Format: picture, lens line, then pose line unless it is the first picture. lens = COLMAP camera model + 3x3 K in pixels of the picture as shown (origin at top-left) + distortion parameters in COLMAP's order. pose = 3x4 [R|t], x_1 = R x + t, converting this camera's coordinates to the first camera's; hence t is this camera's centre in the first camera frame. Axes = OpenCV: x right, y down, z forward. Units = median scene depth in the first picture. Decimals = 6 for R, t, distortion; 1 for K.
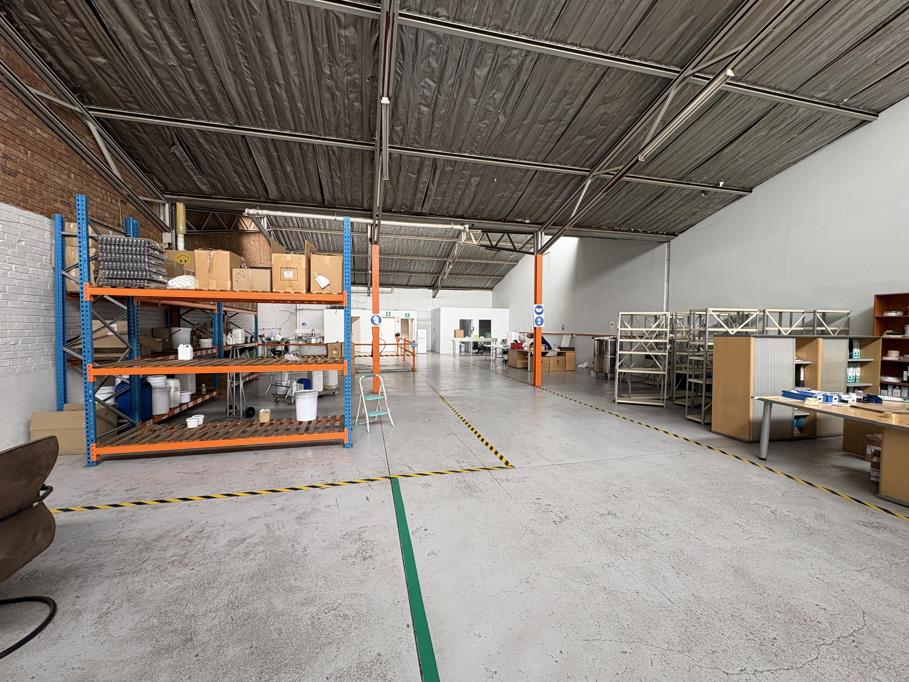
lens RADIAL K [[360.7, 0, 453.8], [0, 360.7, 342.2], [0, 0, 1]] dist [0.003580, 0.000159]
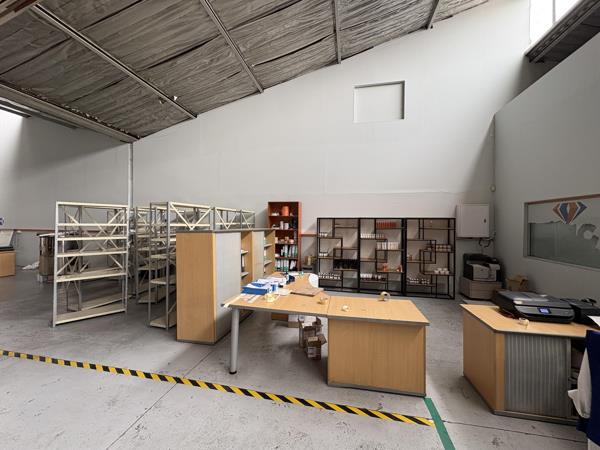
lens RADIAL K [[238.1, 0, 299.7], [0, 238.1, 224.4], [0, 0, 1]] dist [0.003580, 0.000159]
pose [[0.432636, -0.005834, 0.901550, 0.243608], [0.033013, 0.999411, -0.009376, -0.016012], [-0.900964, 0.033819, 0.432574, 0.357148]]
